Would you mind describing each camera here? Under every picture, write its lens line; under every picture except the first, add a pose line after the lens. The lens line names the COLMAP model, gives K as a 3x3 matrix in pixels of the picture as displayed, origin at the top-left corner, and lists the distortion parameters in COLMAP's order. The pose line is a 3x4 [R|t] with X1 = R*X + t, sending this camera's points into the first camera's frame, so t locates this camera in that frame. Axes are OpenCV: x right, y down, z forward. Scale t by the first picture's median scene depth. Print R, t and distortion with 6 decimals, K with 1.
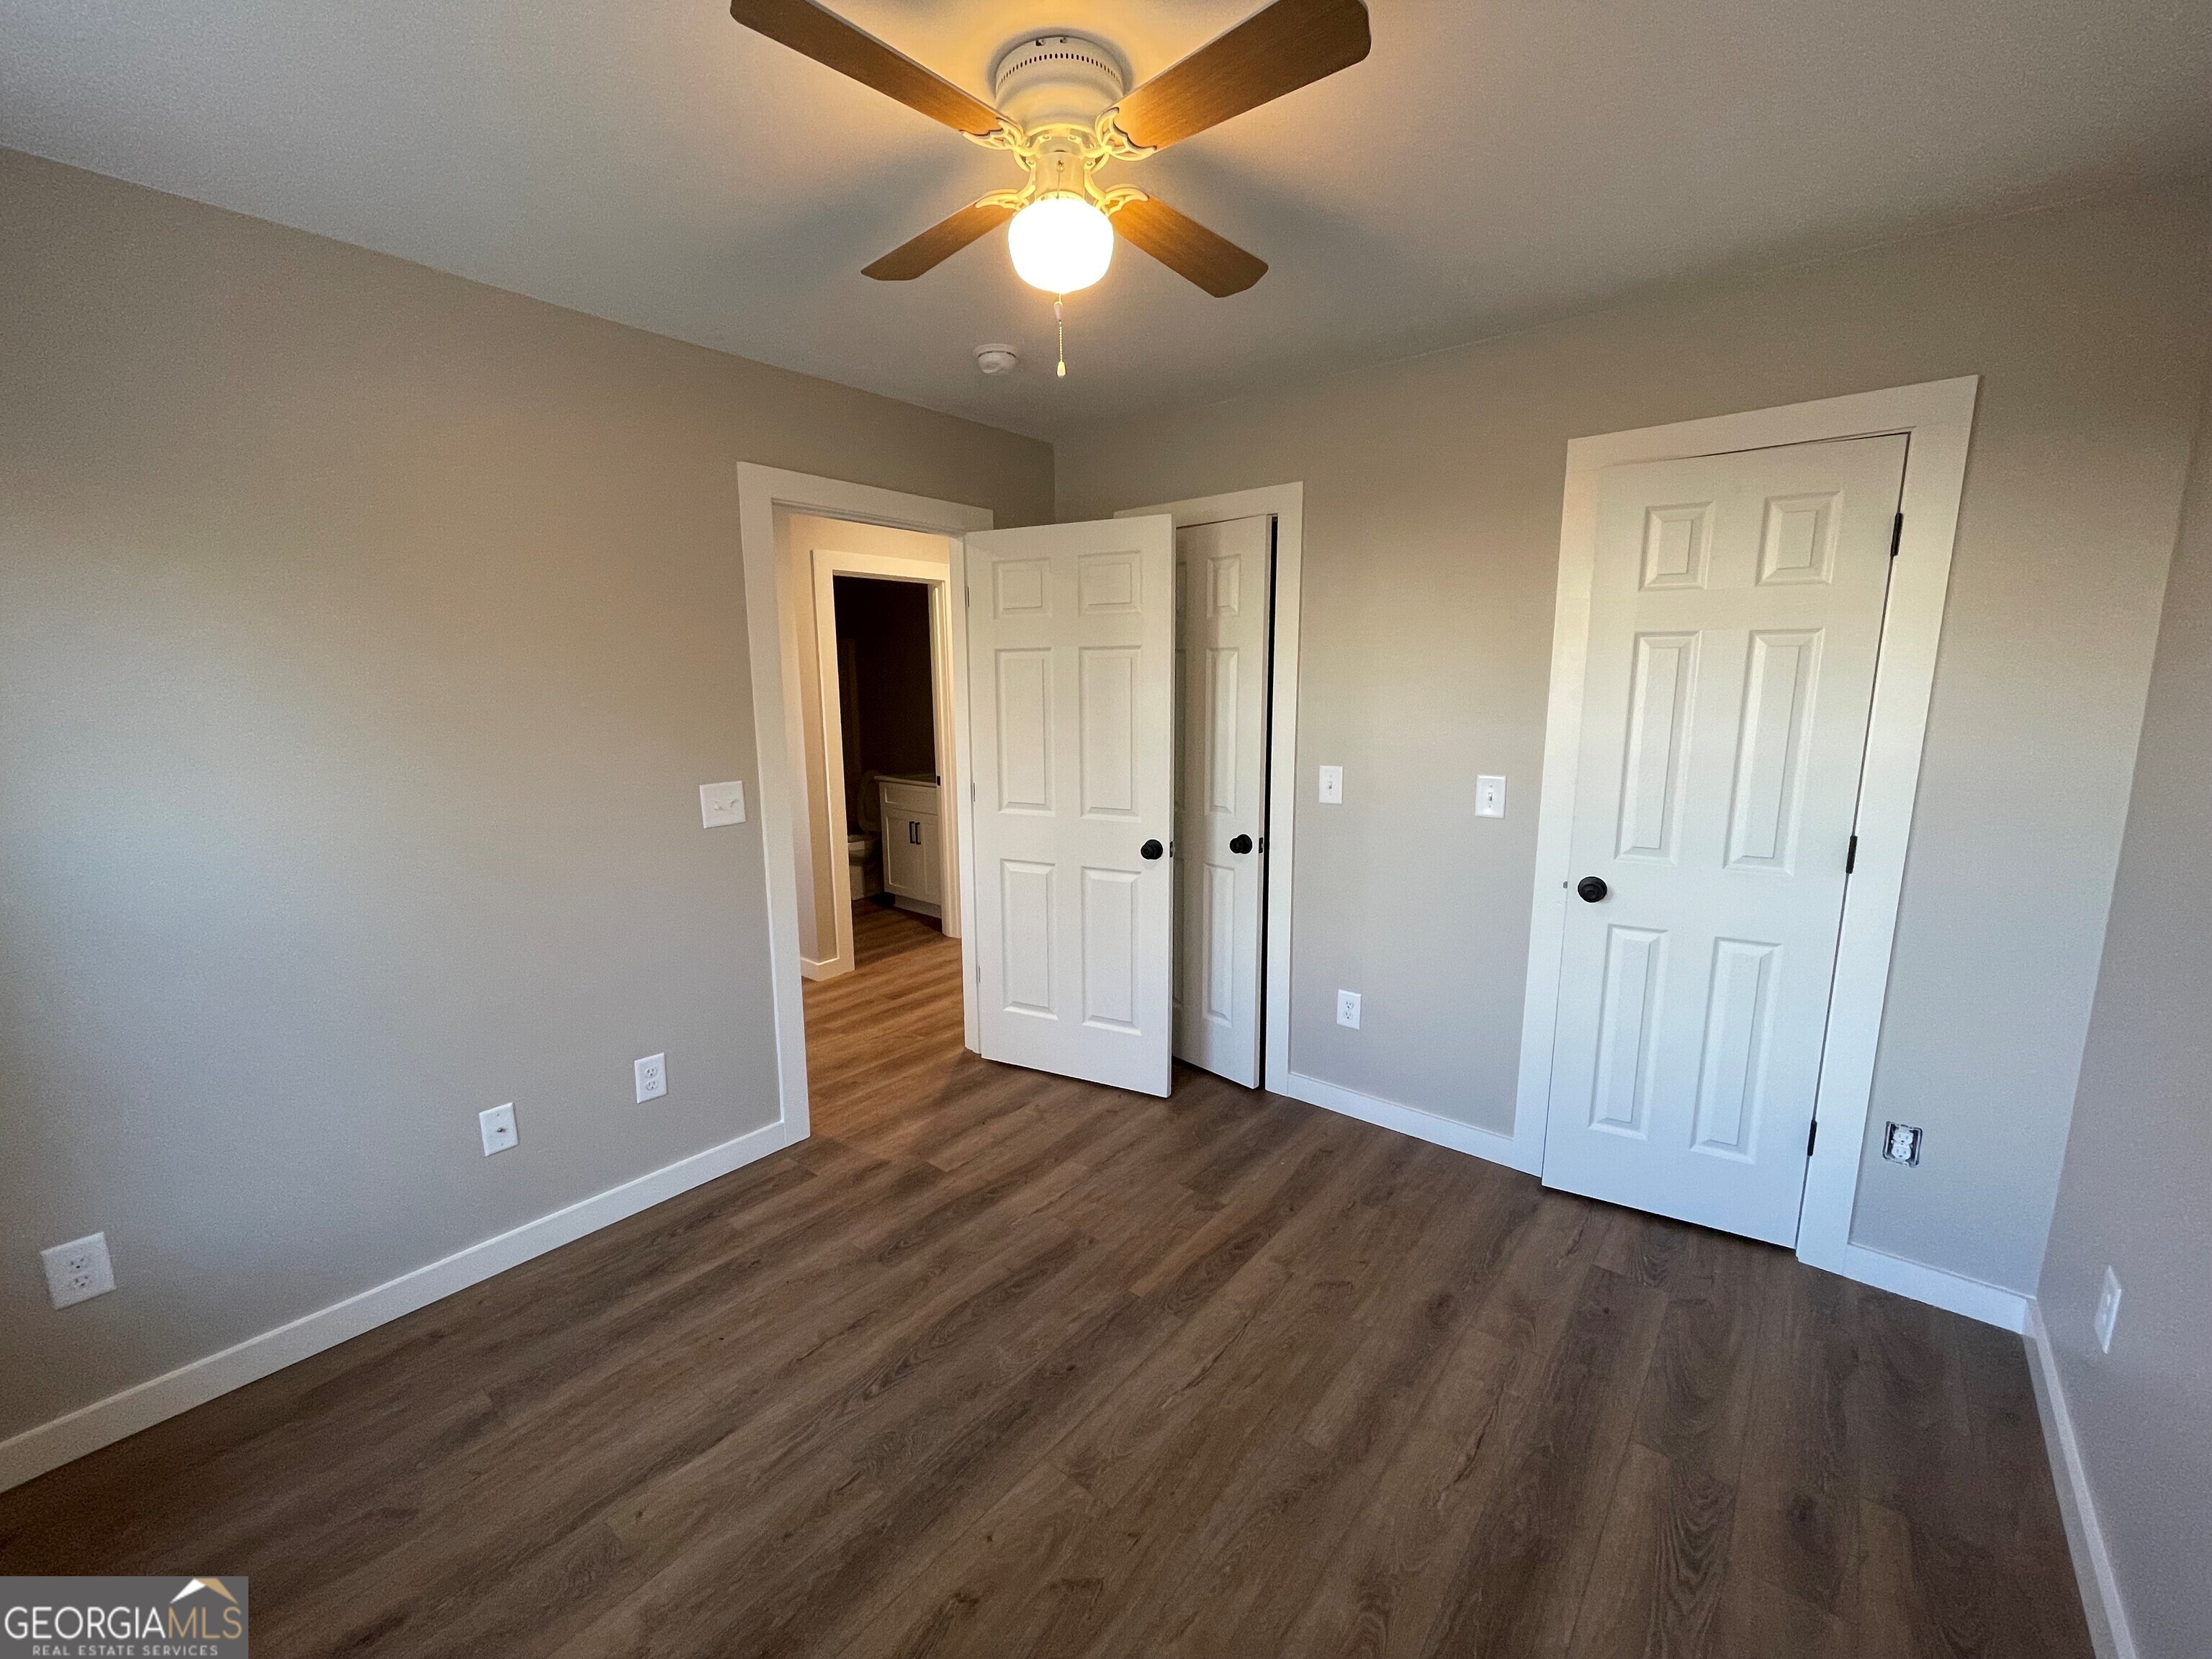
lens RADIAL K [[895.6, 0, 1103.2], [0, 895.6, 828.2], [0, 0, 1]] dist [-0.003113, 0.000363]
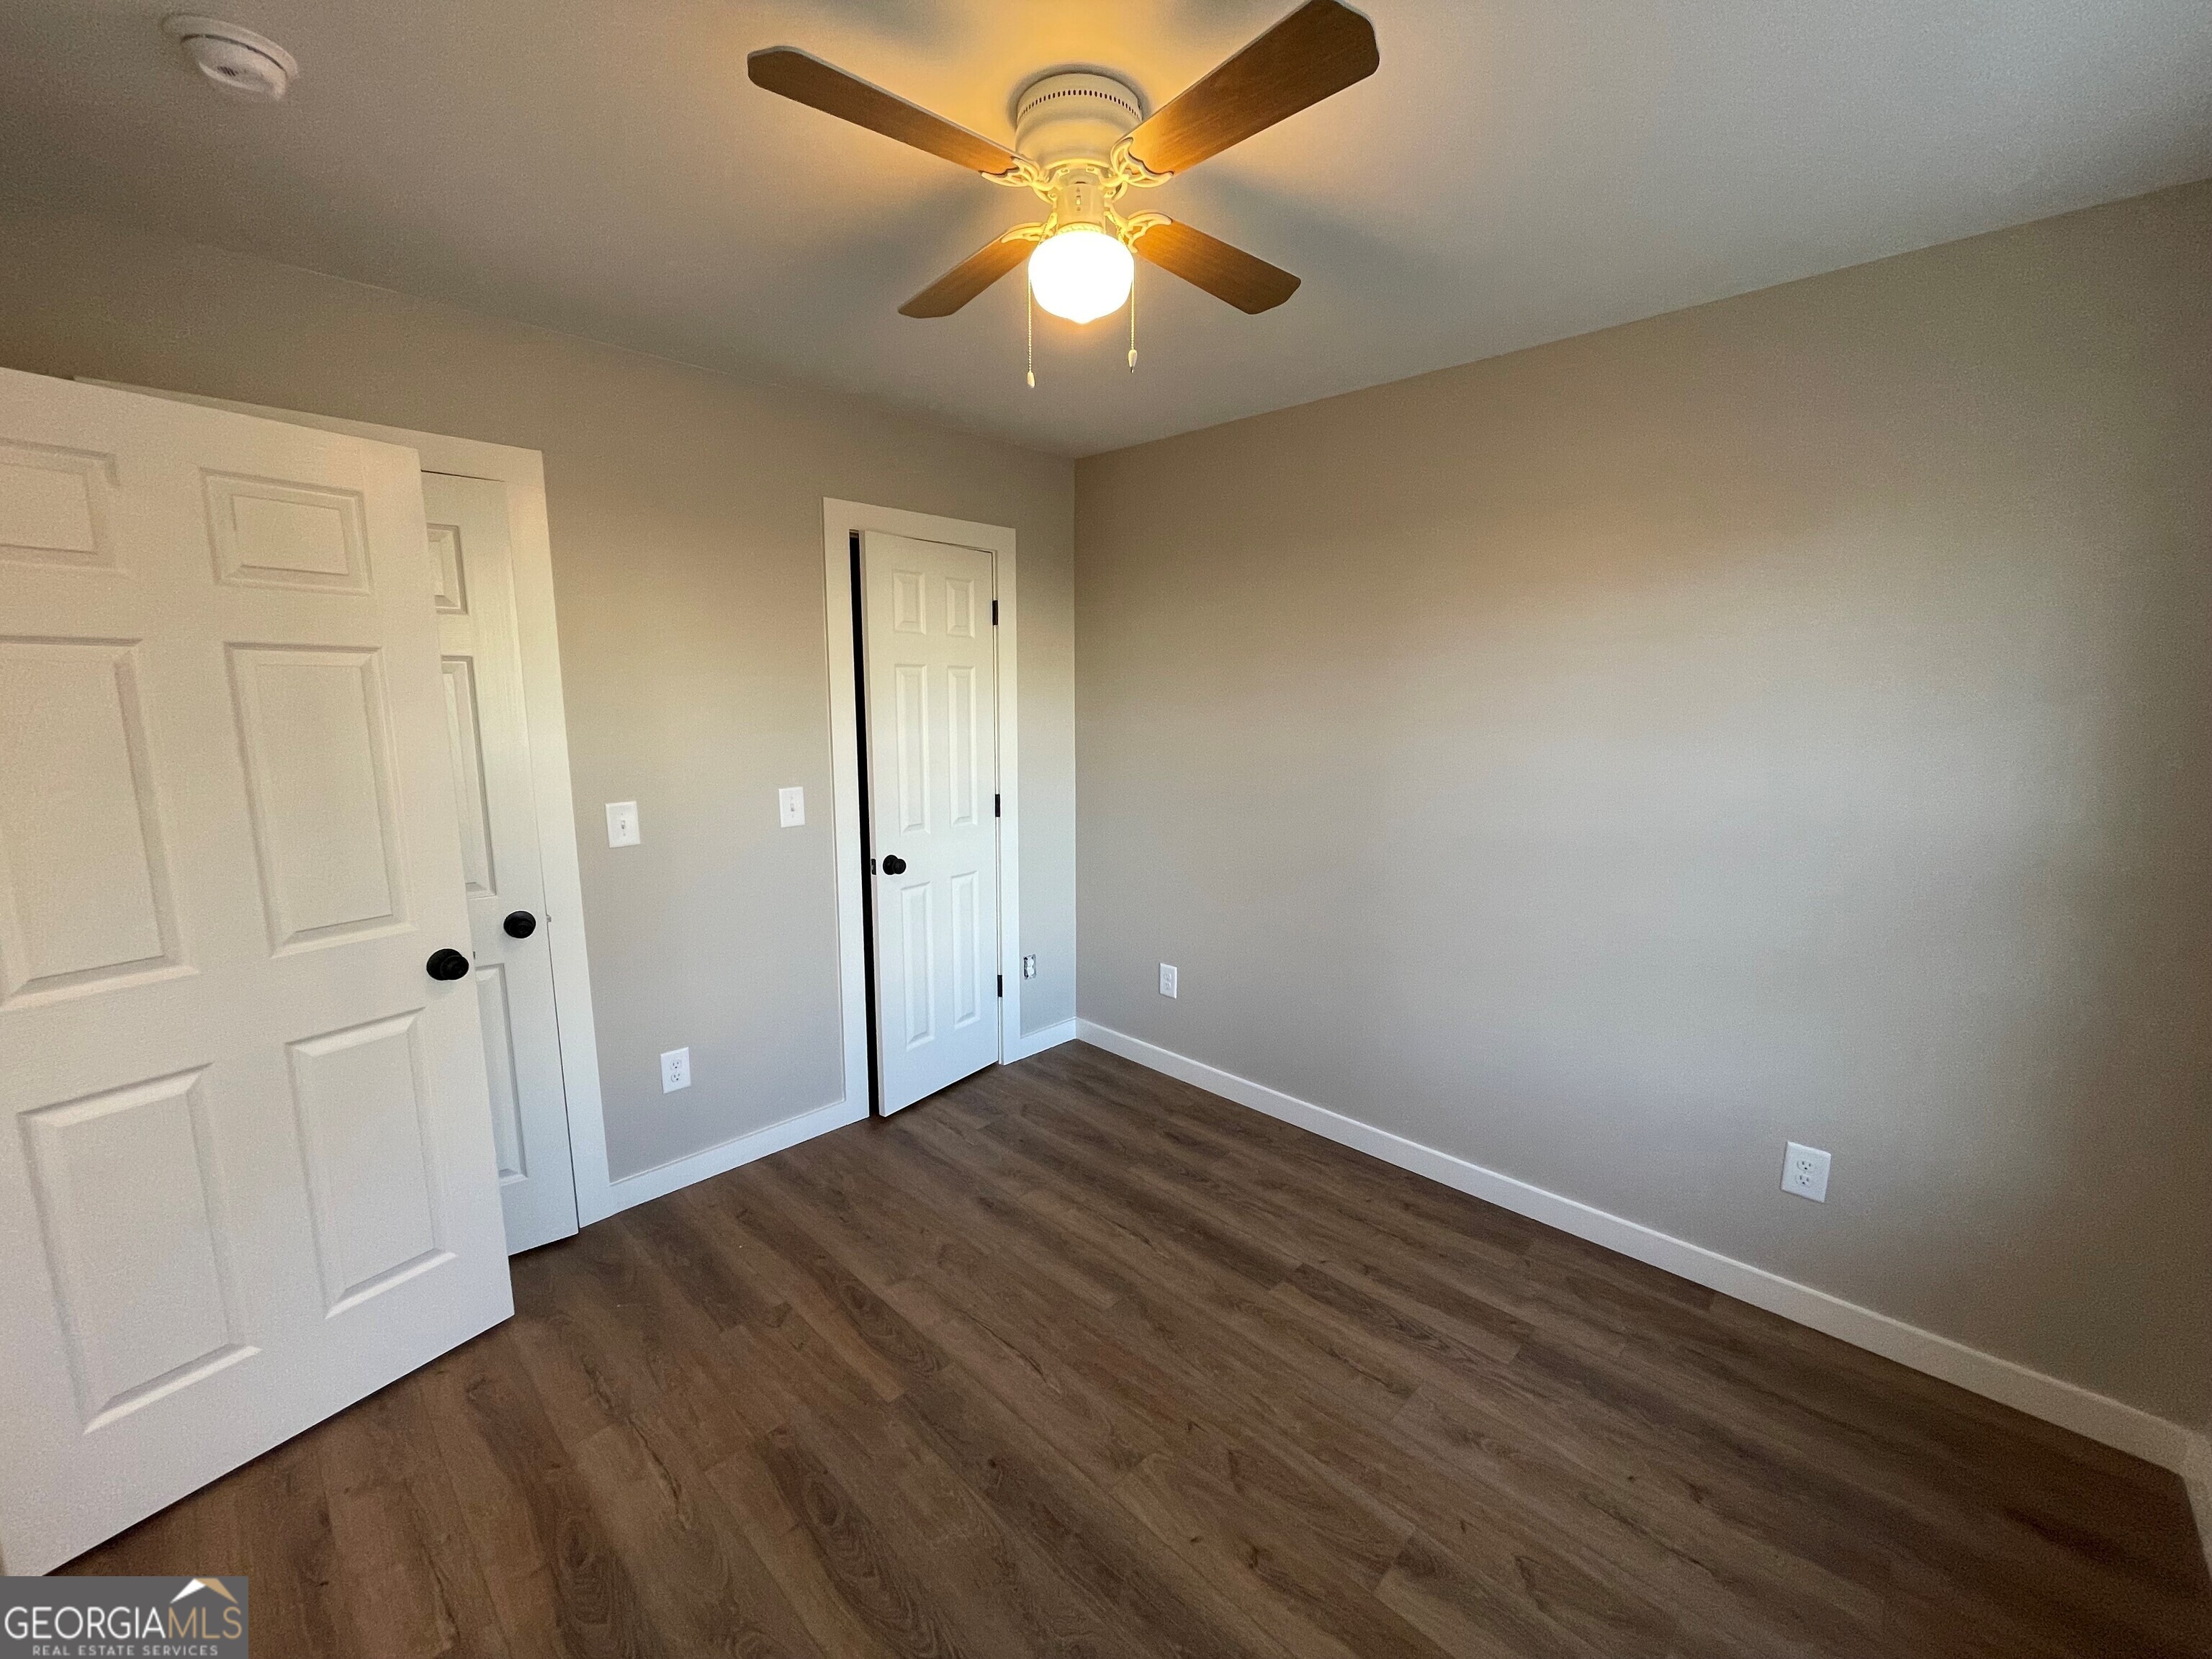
lens RADIAL K [[895.6, 0, 1103.2], [0, 895.6, 828.2], [0, 0, 1]] dist [-0.003113, 0.000363]
pose [[0.082019, -0.147323, 0.985682, -0.742633], [0.165408, 0.977310, 0.132308, -0.111546], [-0.982809, 0.152187, 0.104526, 0.632406]]
